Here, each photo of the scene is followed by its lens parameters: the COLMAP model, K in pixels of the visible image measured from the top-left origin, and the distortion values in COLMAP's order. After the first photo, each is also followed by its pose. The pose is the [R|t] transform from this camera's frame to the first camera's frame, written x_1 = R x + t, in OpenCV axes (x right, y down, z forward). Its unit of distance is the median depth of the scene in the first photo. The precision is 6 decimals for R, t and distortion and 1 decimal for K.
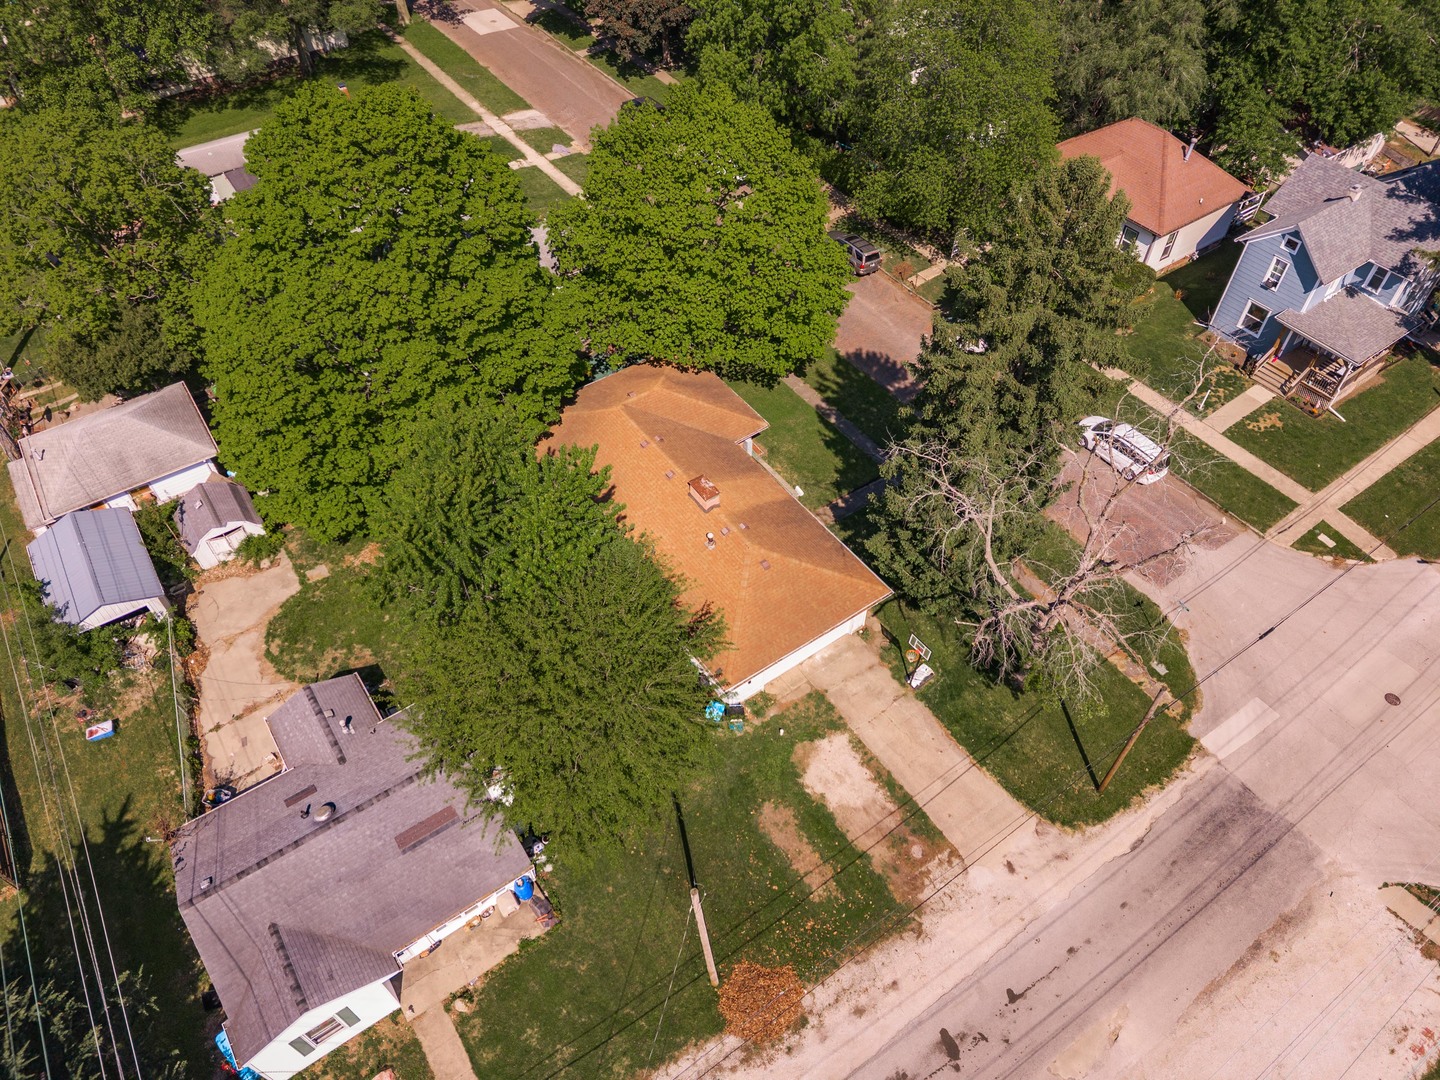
lens RADIAL K [[963.7, 0, 720.0], [0, 963.7, 540.0], [0, 0, 1]] dist [0.013730, -0.011817]
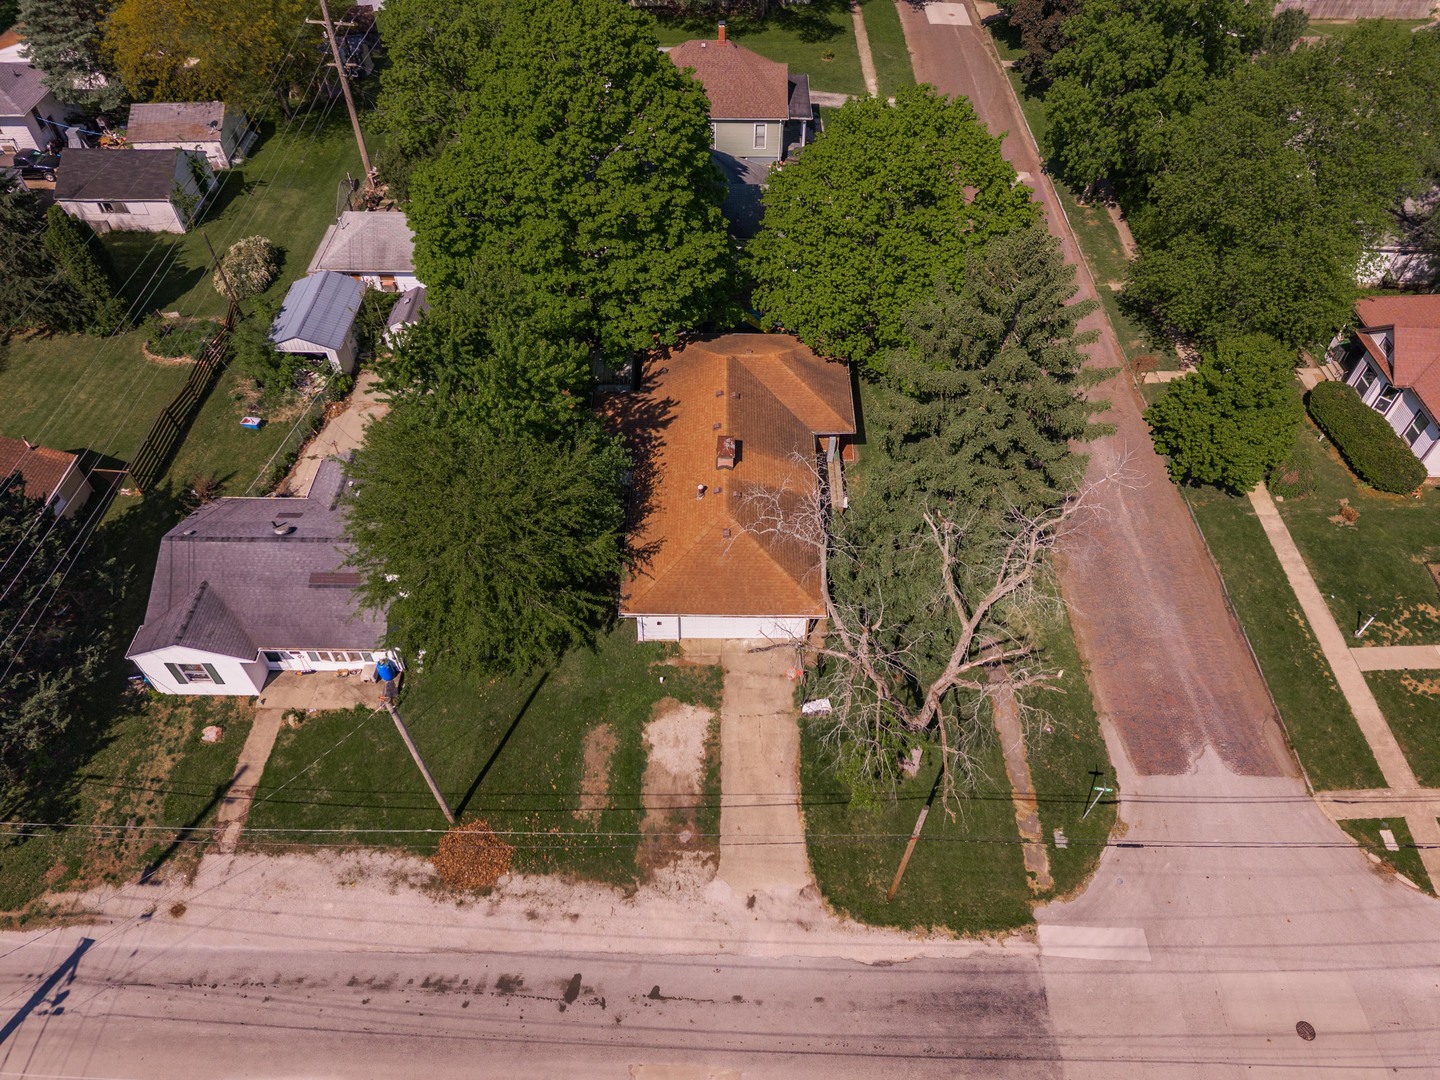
lens RADIAL K [[963.7, 0, 720.0], [0, 963.7, 540.0], [0, 0, 1]] dist [0.013730, -0.011817]
pose [[0.814853, 0.439731, -0.377692, 0.448717], [-0.440846, 0.893181, 0.088789, -0.057385], [0.376391, 0.094154, 0.921664, 0.047553]]
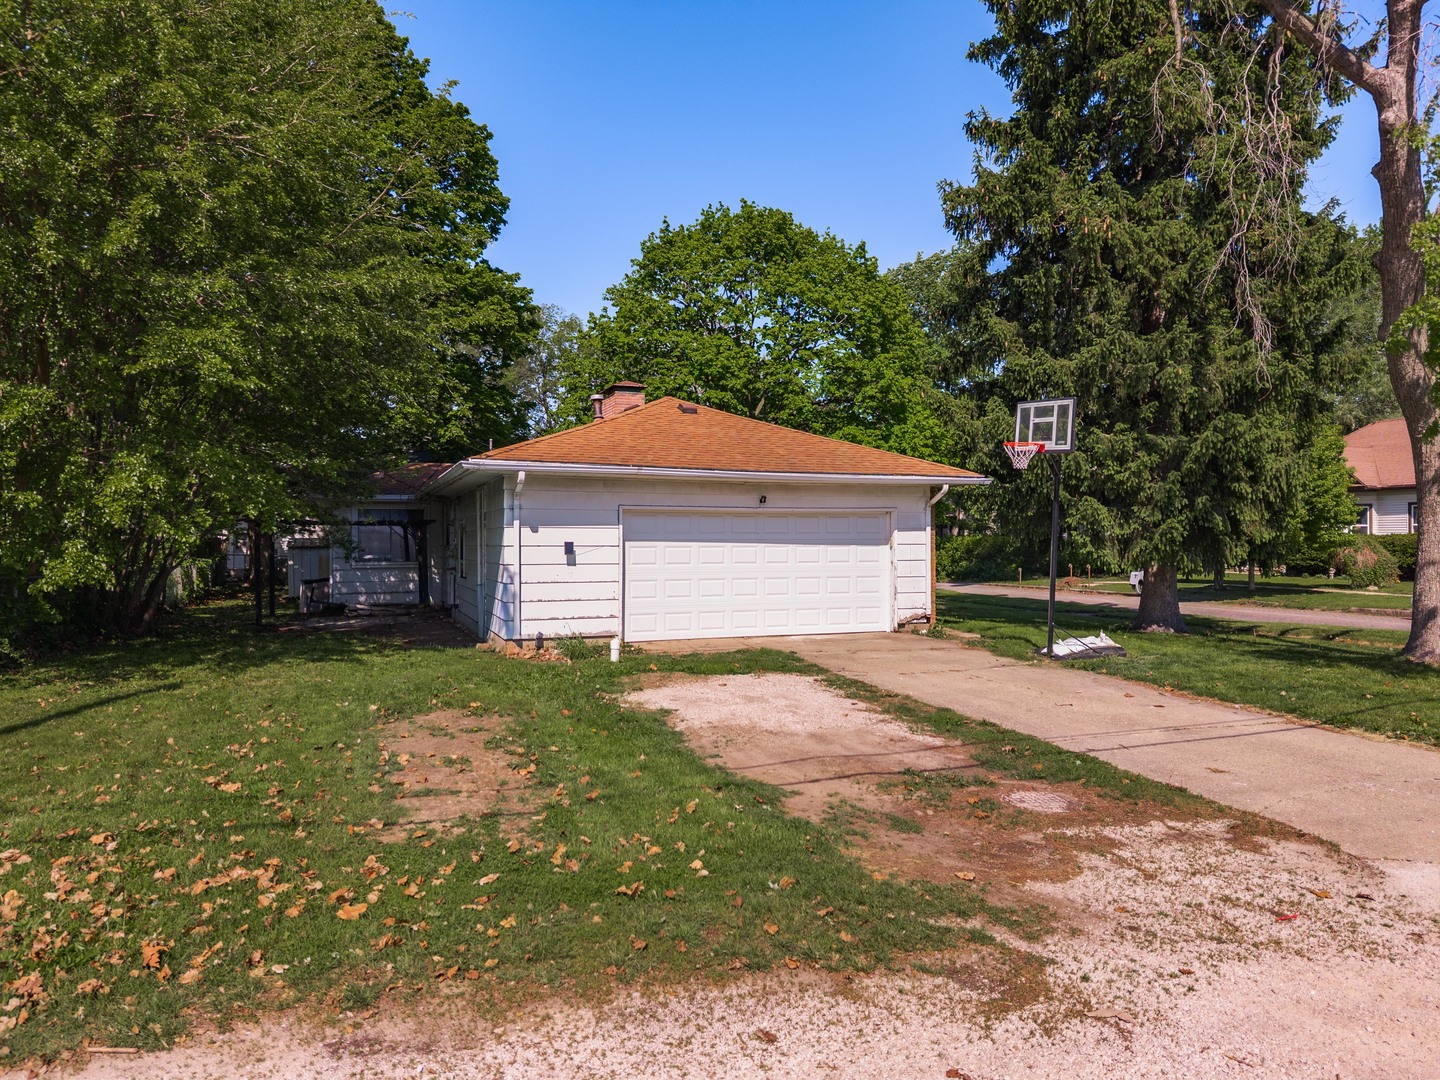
lens RADIAL K [[963.7, 0, 720.0], [0, 963.7, 540.0], [0, 0, 1]] dist [0.013730, -0.011817]
pose [[0.970426, 0.007095, -0.241294, 0.176861], [-0.185779, 0.660204, -0.727747, 0.407274], [0.154140, 0.751052, 0.641998, 0.781781]]
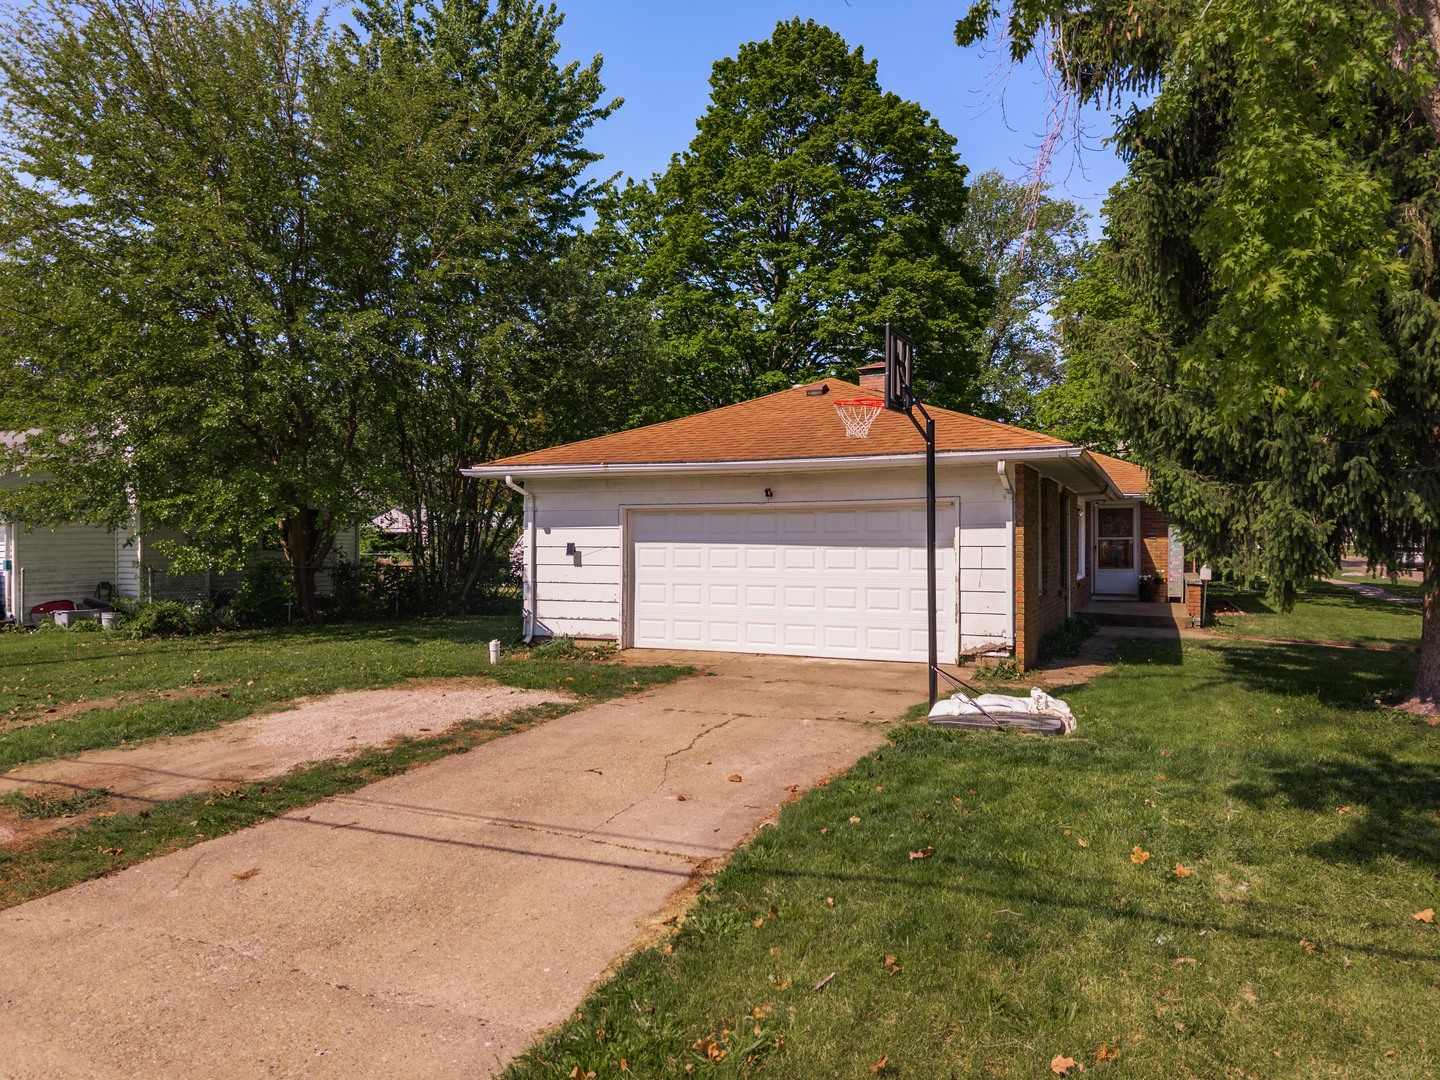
lens RADIAL K [[963.7, 0, 720.0], [0, 963.7, 540.0], [0, 0, 1]] dist [0.013730, -0.011817]
pose [[0.499090, 0.005206, -0.866534, 0.379409], [-0.652753, 0.659949, -0.371996, 0.251711], [0.569932, 0.751293, 0.332772, 0.917045]]
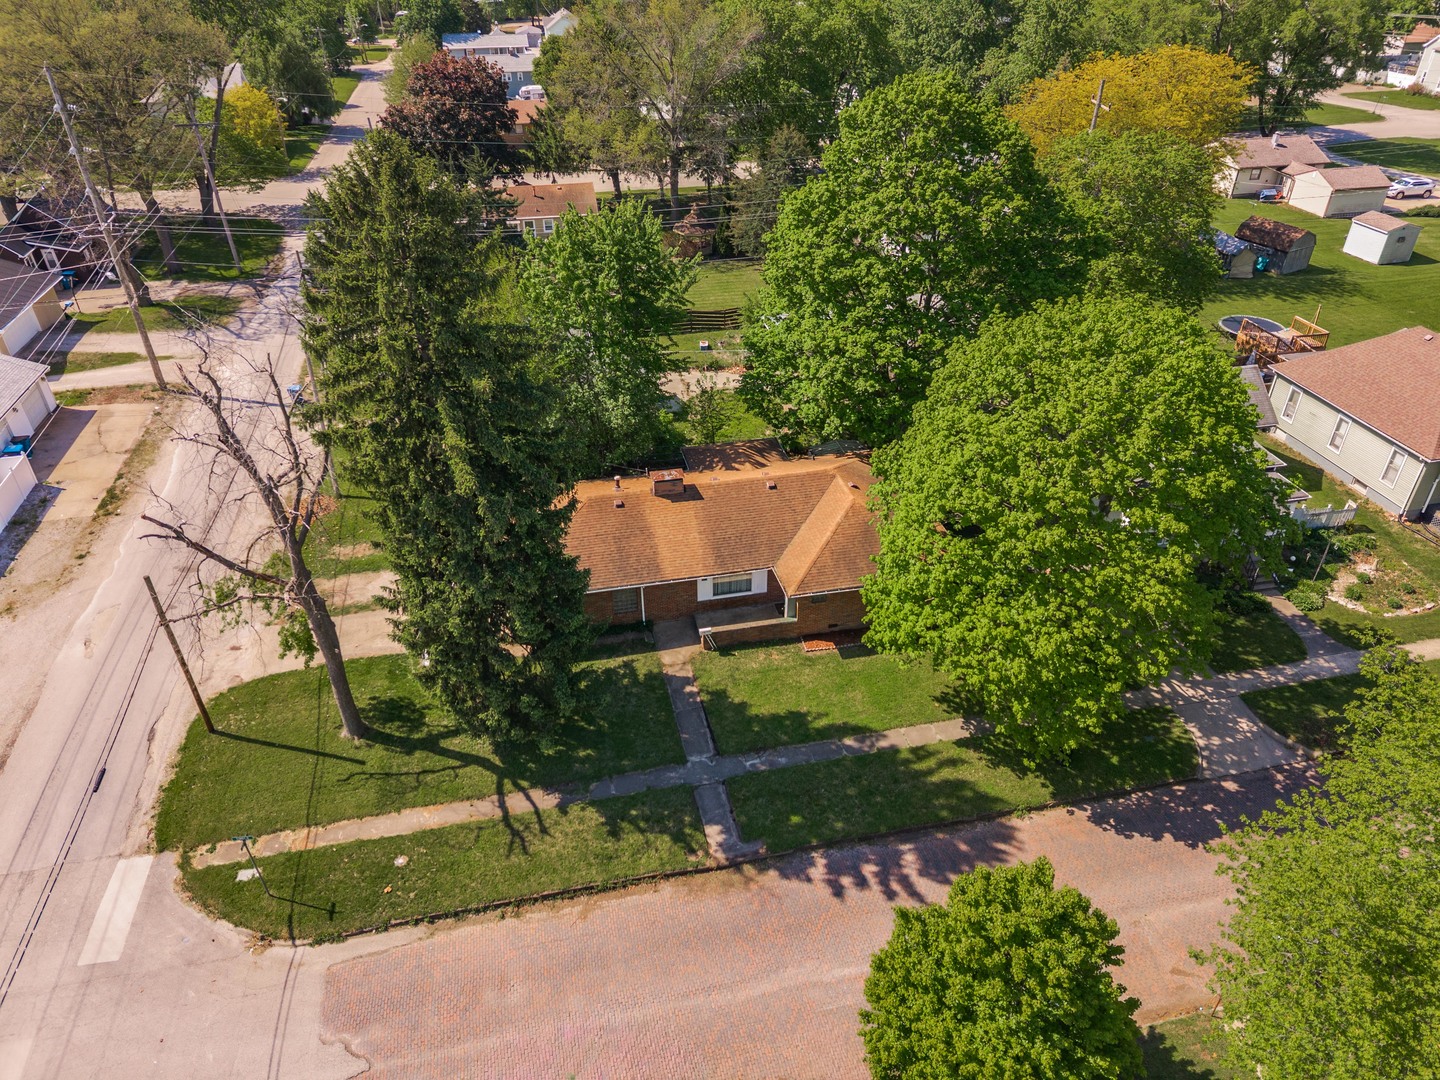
lens RADIAL K [[946.4, 0, 701.0], [0, 946.4, 539.8], [0, 0, 1]] dist [-0.005454, -0.004474]
pose [[-0.392678, 0.514215, -0.762487, 0.796616], [-0.682158, 0.393204, 0.616483, -0.698308], [0.616817, 0.762216, 0.196373, 0.949328]]
